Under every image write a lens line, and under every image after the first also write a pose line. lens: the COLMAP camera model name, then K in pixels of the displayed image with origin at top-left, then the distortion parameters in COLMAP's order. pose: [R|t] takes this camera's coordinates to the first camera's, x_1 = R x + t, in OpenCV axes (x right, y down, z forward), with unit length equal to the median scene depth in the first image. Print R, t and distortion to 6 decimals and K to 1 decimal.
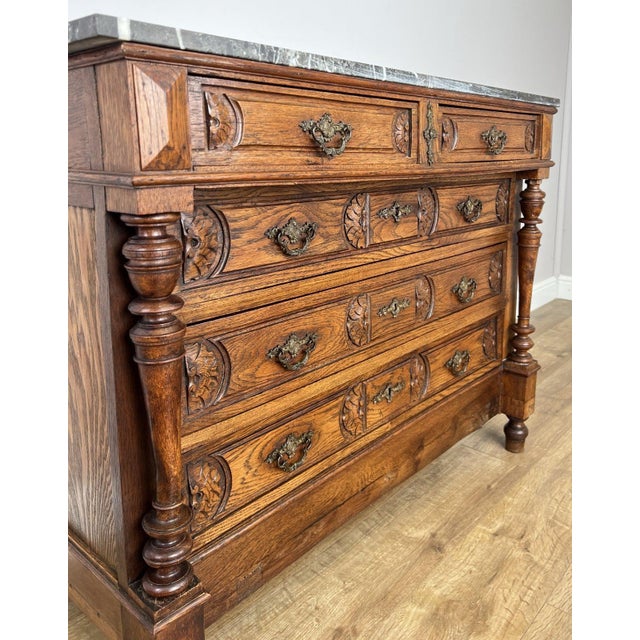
lens RADIAL K [[571.8, 0, 354.7], [0, 571.8, 252.0], [0, 0, 1]] dist [0.064180, -0.080375]
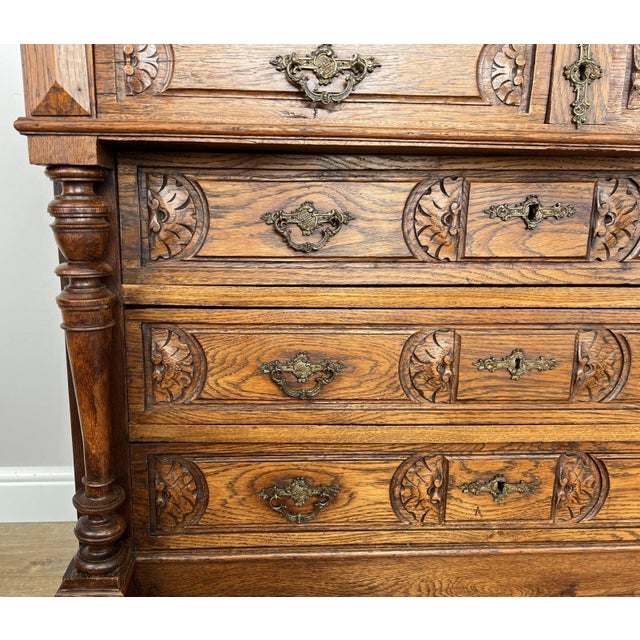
lens RADIAL K [[562.7, 0, 272.7], [0, 562.7, 320.7], [0, 0, 1]] dist [0.068389, -0.097533]
pose [[0.679562, 0.160018, -0.715954, 0.384366], [-0.135749, 0.986496, 0.091637, 0.031896], [0.720949, 0.034917, 0.692108, 0.405794]]
